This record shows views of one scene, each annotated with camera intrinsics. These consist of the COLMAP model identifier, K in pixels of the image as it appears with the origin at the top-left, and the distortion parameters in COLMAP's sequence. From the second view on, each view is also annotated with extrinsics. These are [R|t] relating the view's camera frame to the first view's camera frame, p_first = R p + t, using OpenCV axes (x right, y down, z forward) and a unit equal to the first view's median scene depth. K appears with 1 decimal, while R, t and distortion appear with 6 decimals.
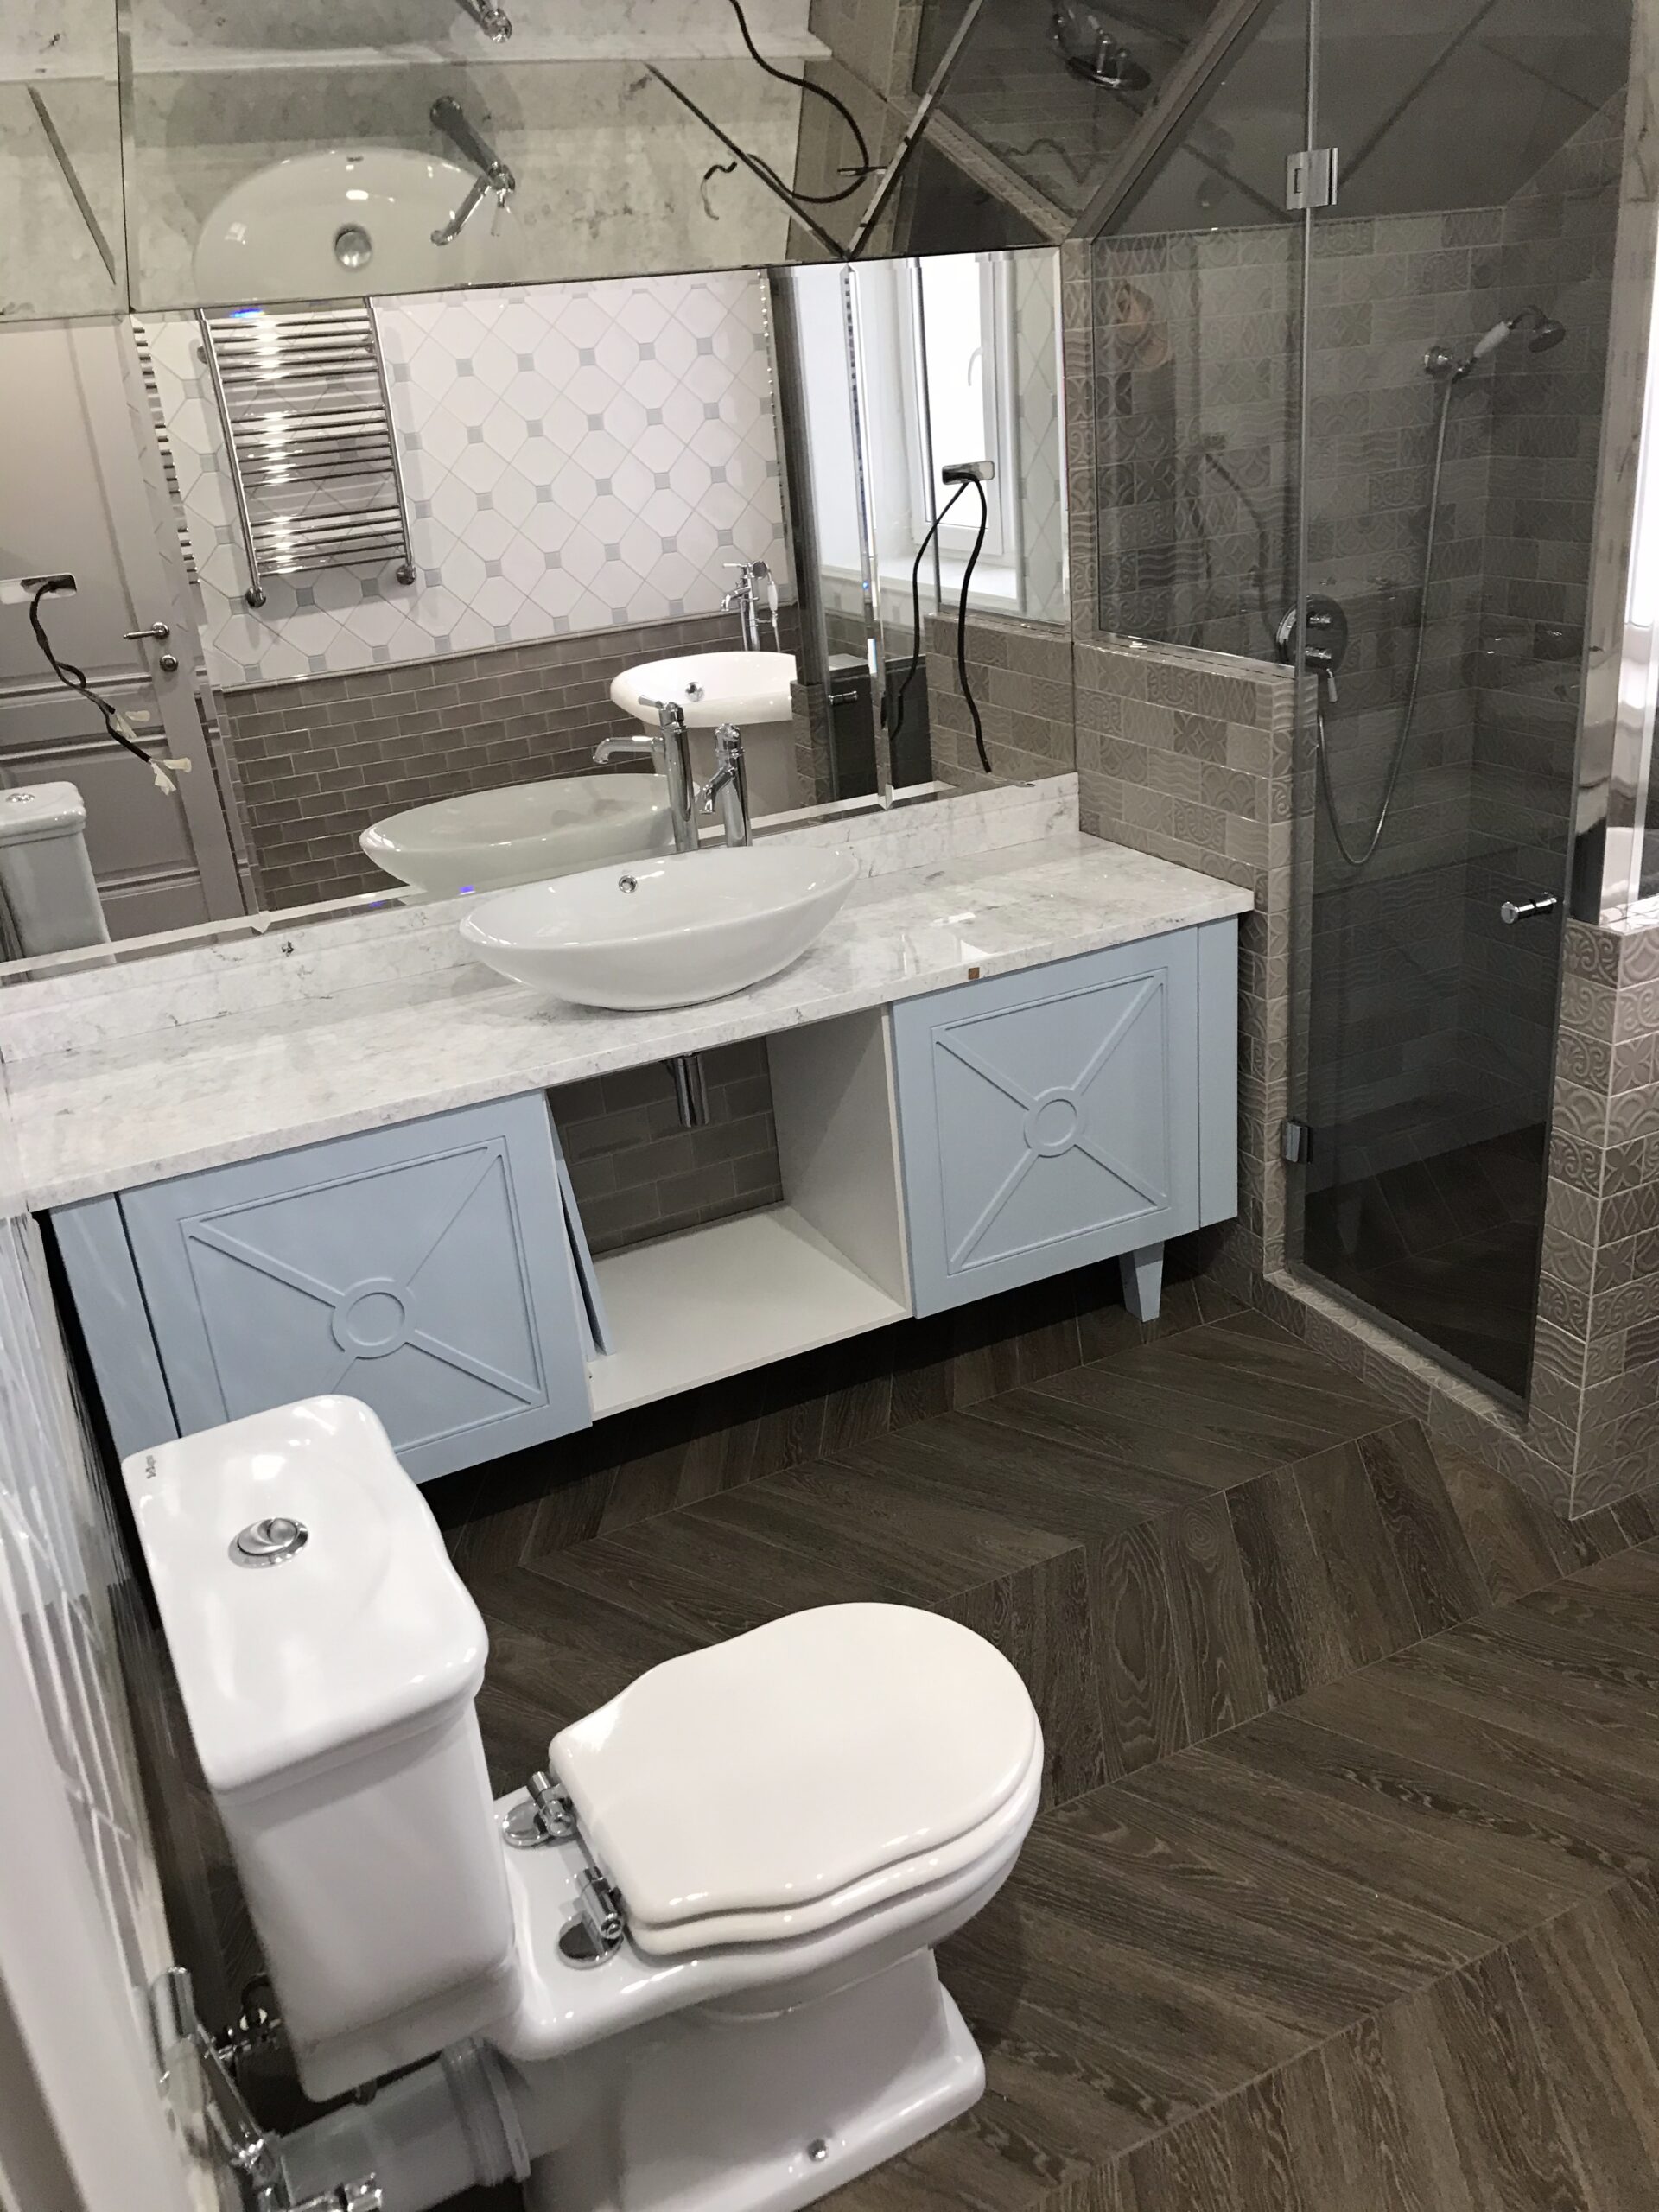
lens RADIAL K [[1812.8, 0, 838.2], [0, 1812.8, 1107.7], [0, 0, 1]] dist [0.031820, -0.040700]
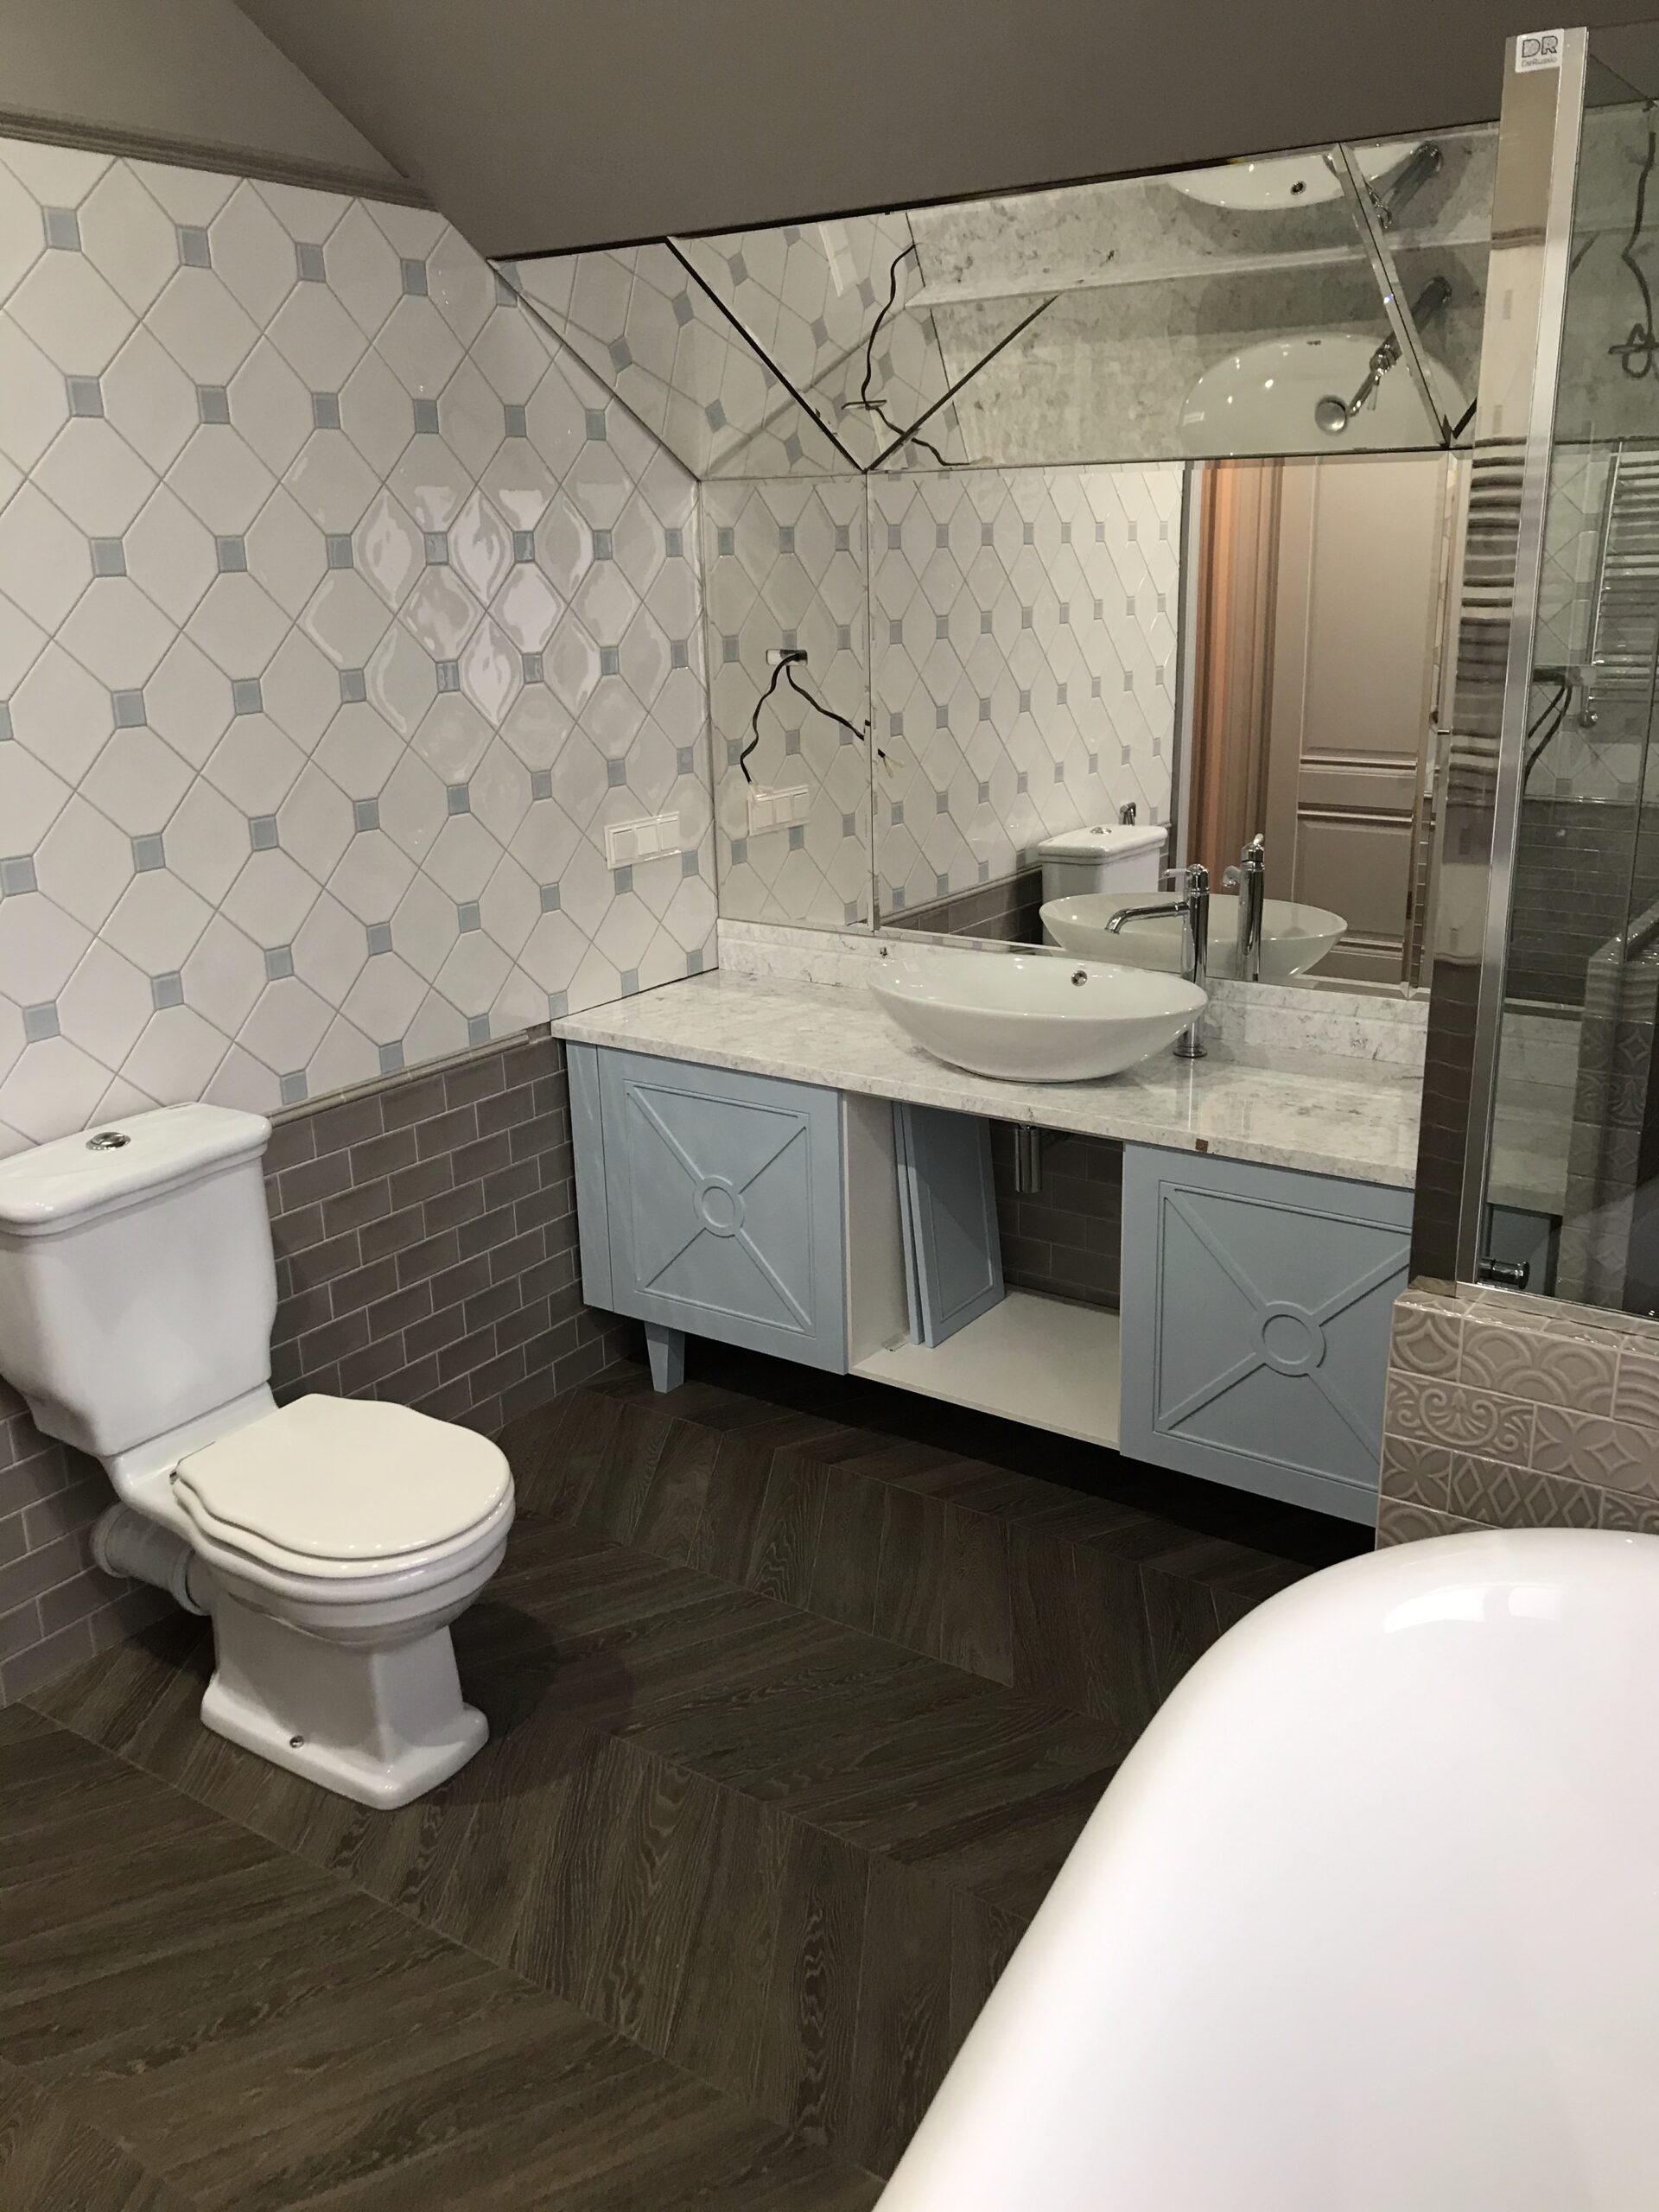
lens RADIAL K [[1812.8, 0, 839.7], [0, 1812.8, 1101.6], [0, 0, 1]] dist [0.031820, -0.040700]
pose [[0.490618, 0.322919, -0.809331, 0.695499], [-0.358060, 0.921472, 0.150606, -0.156154], [0.794410, 0.215900, 0.567715, 0.234697]]
